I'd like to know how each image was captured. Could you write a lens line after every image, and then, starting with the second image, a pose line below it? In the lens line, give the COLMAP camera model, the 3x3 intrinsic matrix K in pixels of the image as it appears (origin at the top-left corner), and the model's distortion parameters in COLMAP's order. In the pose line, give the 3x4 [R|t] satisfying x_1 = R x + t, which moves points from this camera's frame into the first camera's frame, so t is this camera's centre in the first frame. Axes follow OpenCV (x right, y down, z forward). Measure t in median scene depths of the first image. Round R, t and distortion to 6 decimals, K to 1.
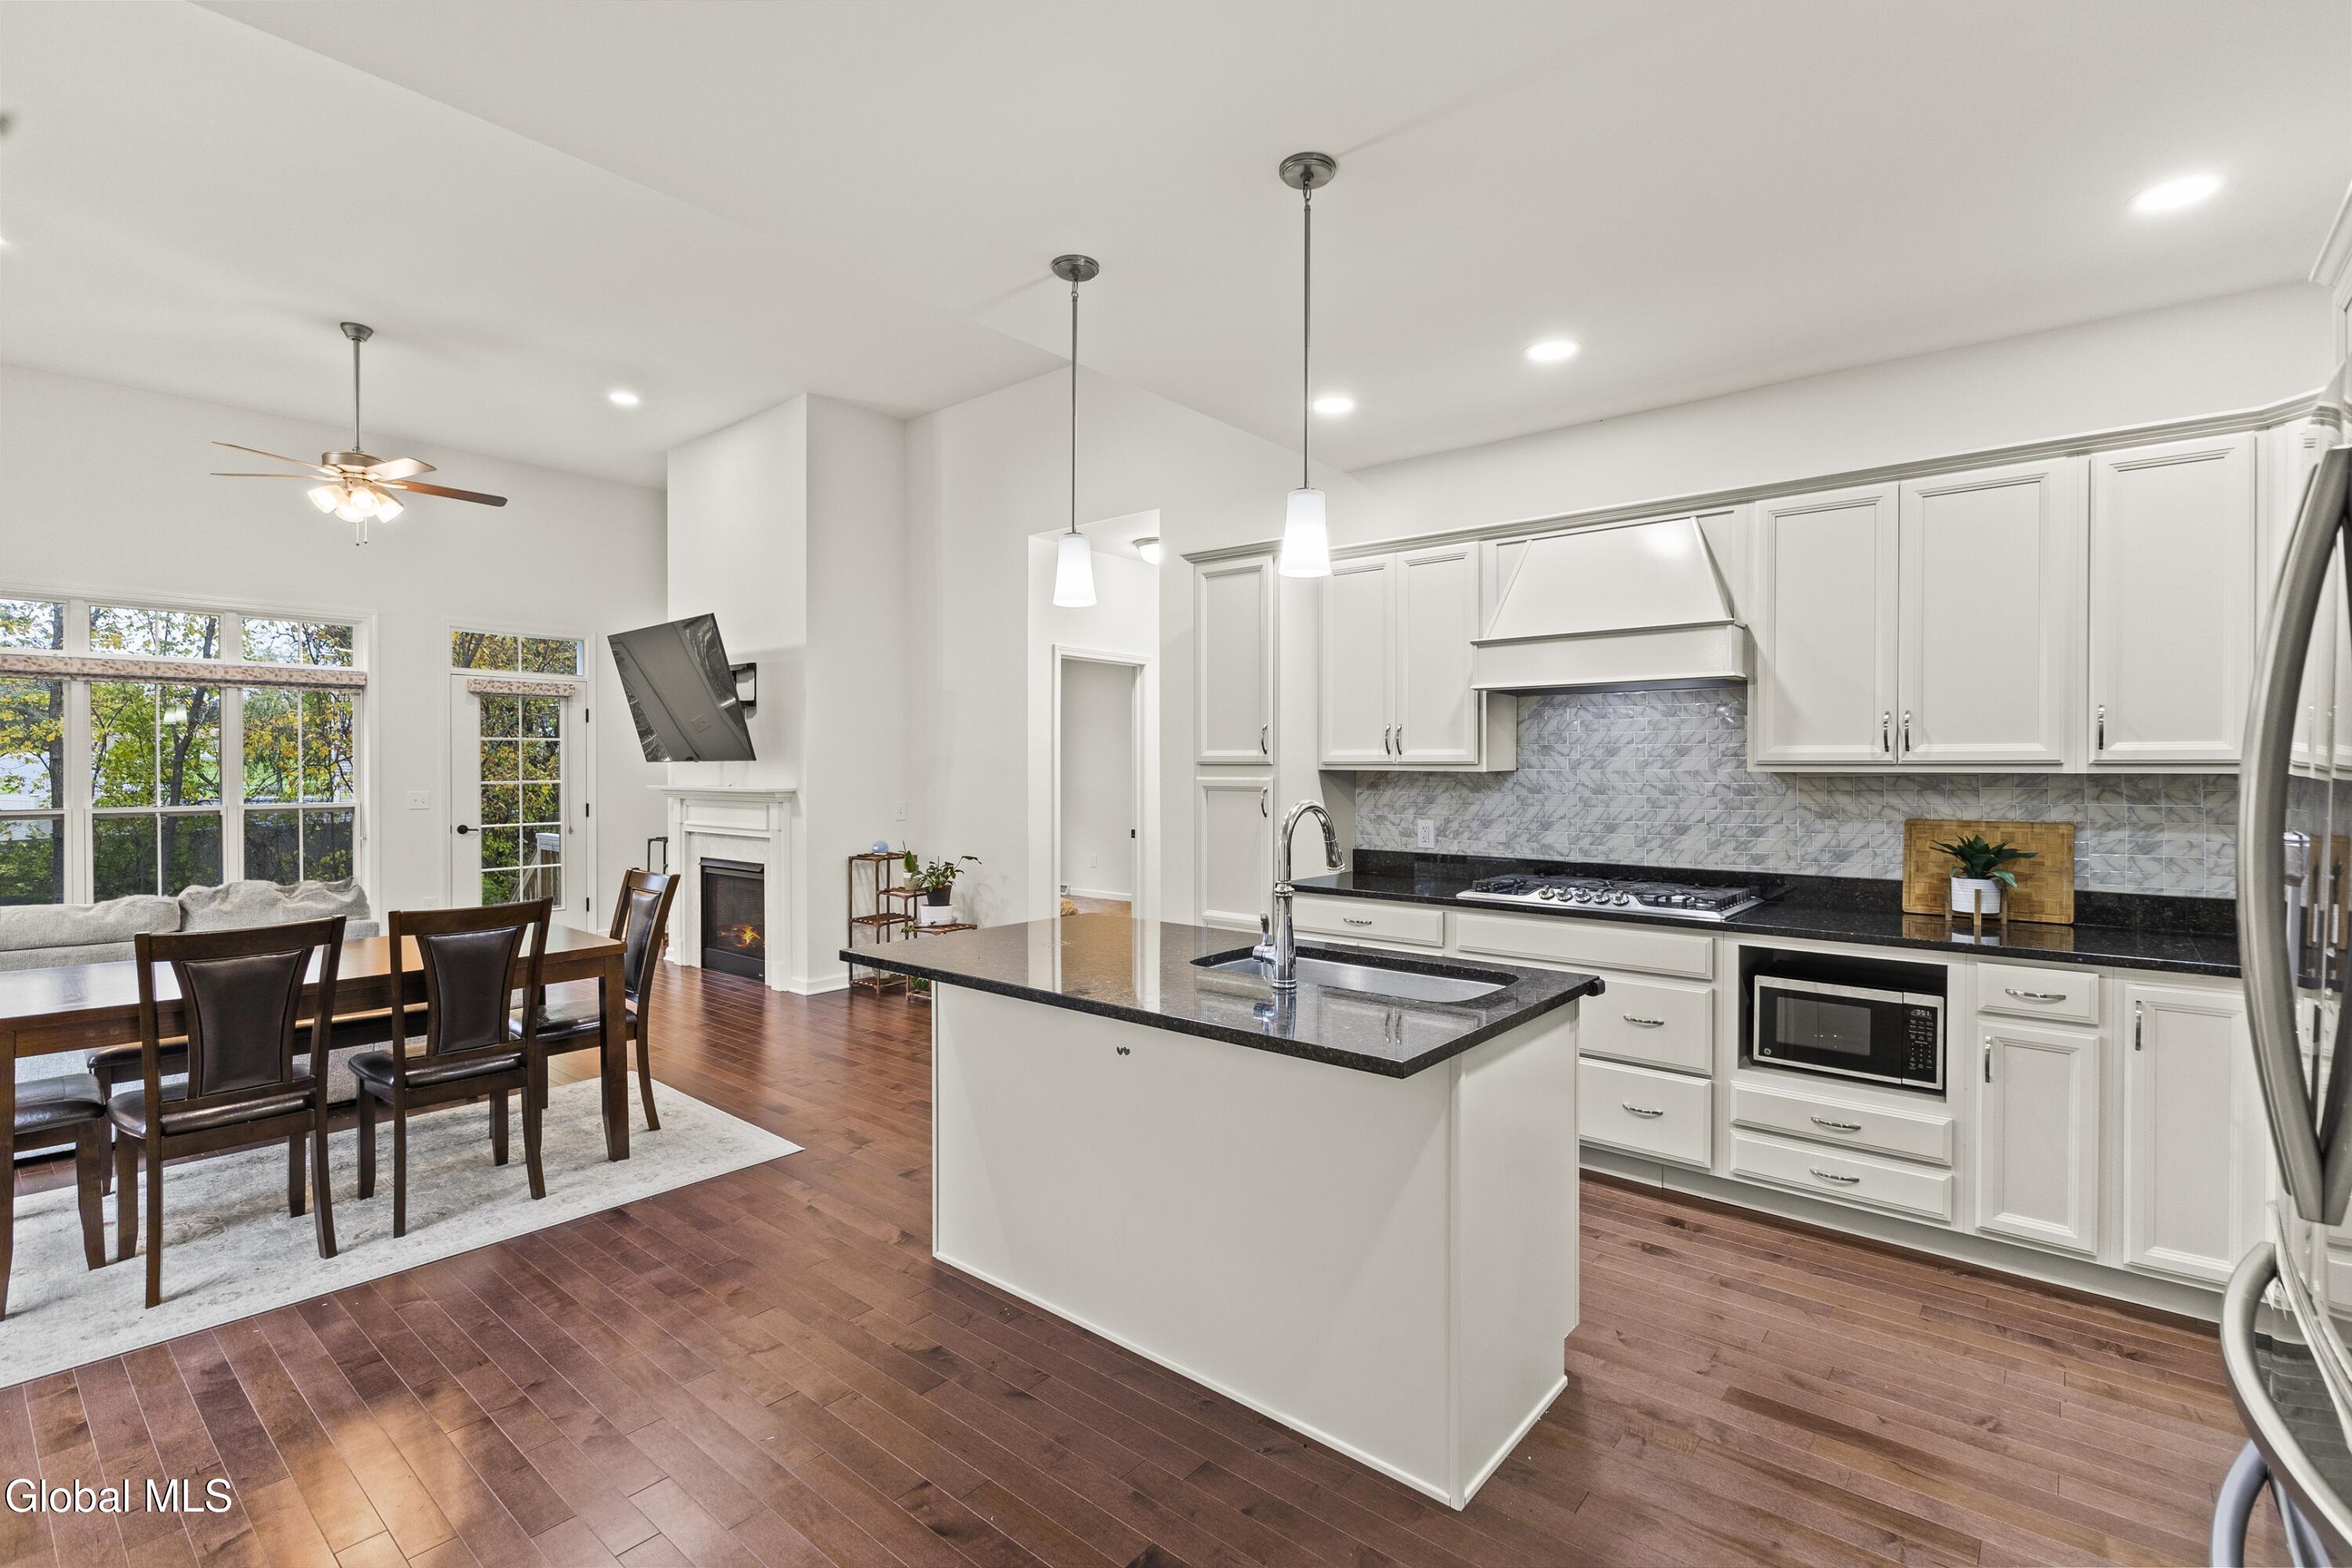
lens RADIAL K [[1069.6, 0, 1167.2], [0, 1069.6, 774.4], [0, 0, 1]] dist [0.000334, -0.000177]
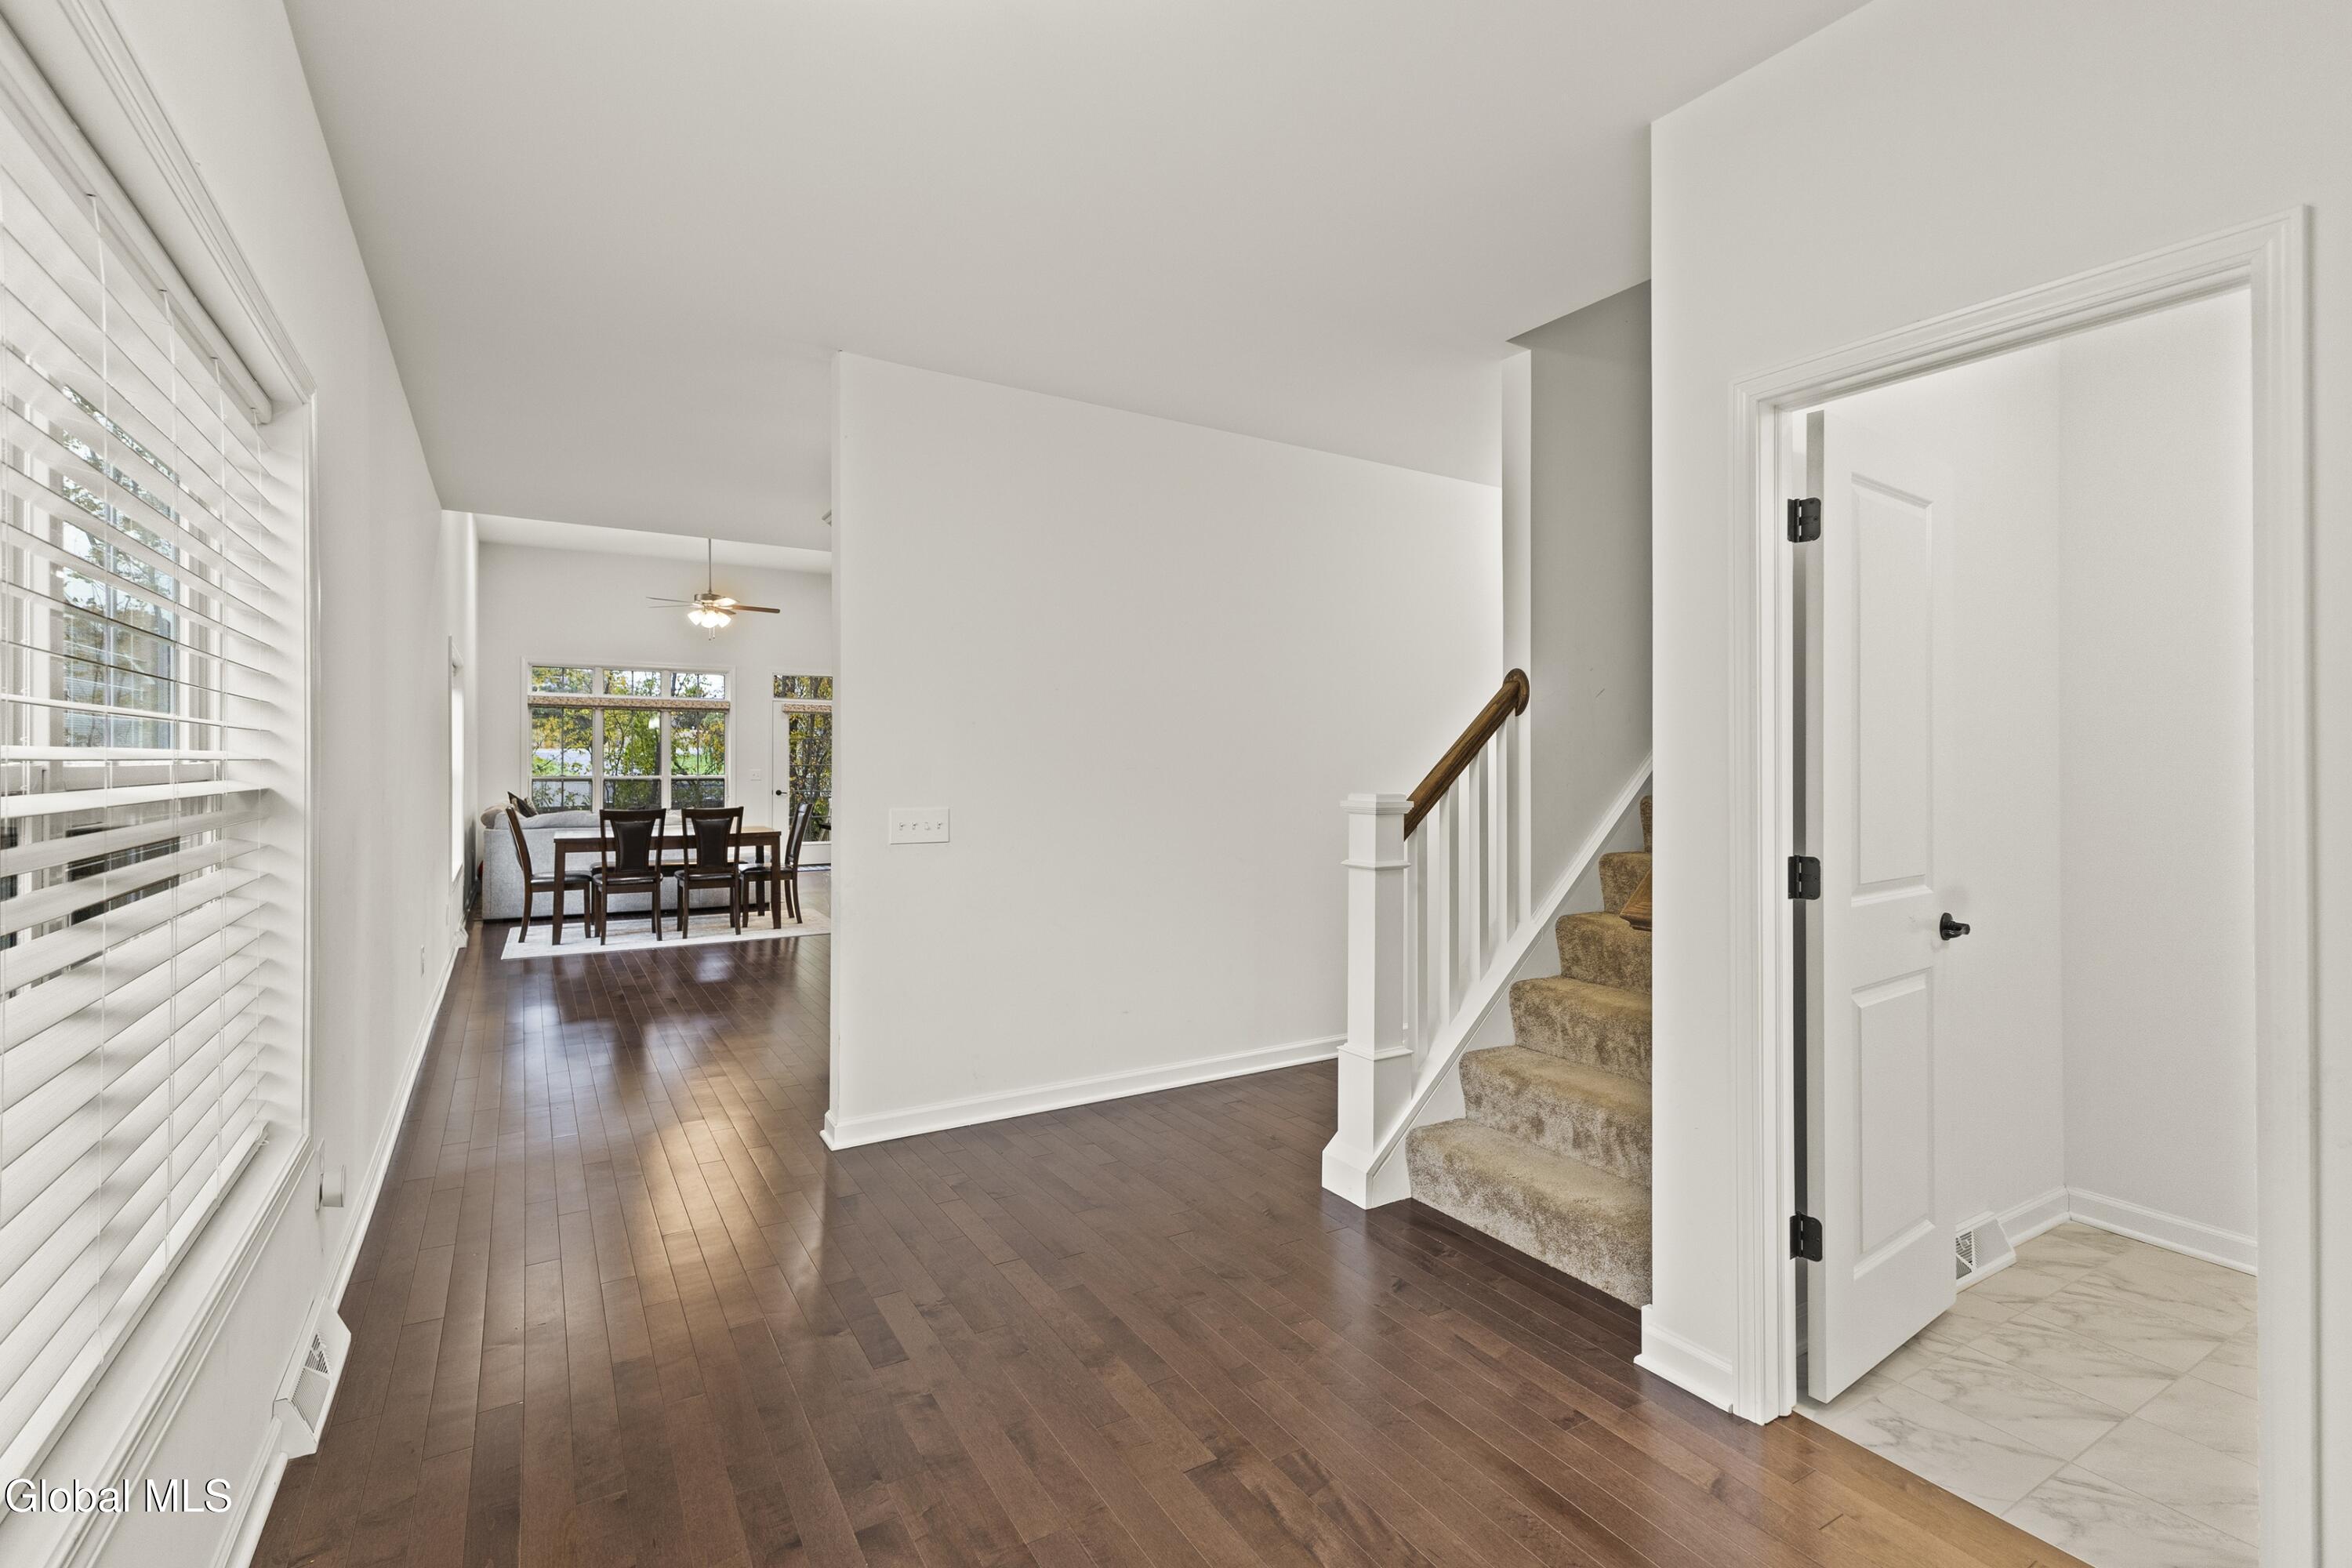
lens RADIAL K [[1069.6, 0, 1184.3], [0, 1069.6, 775.1], [0, 0, 1]] dist [0.000334, -0.000177]
pose [[0.952398, 0.005619, -0.304804, 0.642651], [-0.003284, 0.999961, 0.008171, 0.009840], [0.304838, -0.006781, 0.952380, -0.574354]]
